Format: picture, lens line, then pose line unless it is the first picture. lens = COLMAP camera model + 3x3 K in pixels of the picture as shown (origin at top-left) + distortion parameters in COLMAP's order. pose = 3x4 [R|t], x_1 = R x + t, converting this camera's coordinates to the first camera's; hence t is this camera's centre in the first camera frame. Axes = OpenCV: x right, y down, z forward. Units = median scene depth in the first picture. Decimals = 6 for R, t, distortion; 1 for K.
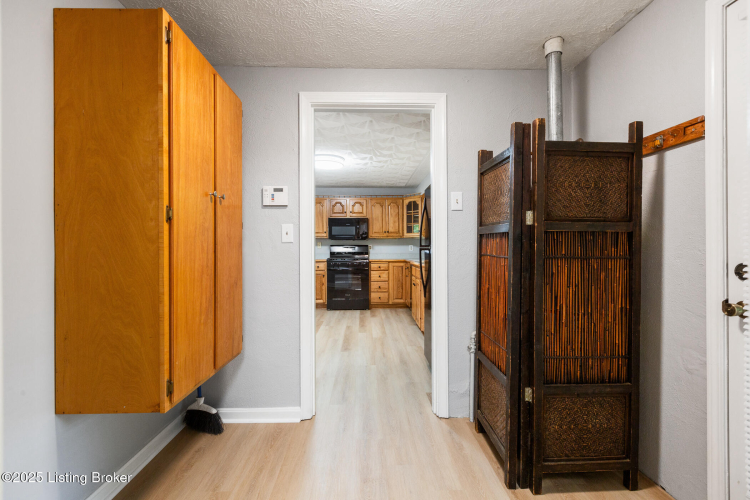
lens RADIAL K [[336.9, 0, 370.6], [0, 336.9, 249.5], [0, 0, 1]] dist [0.002908, -0.002024]
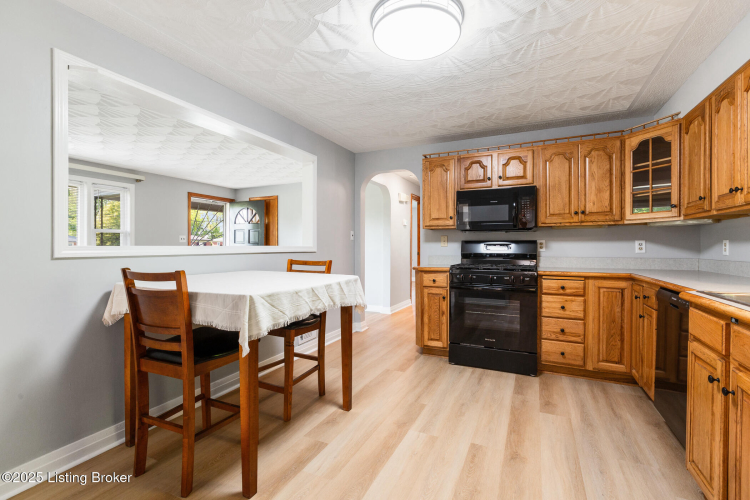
lens RADIAL K [[336.9, 0, 373.8], [0, 336.9, 248.2], [0, 0, 1]] dist [0.002908, -0.002024]
pose [[0.891004, 0.006008, -0.453955, 0.004867], [-0.002258, 0.999959, 0.008802, -0.005515], [0.453990, -0.006818, 0.890981, 0.450942]]
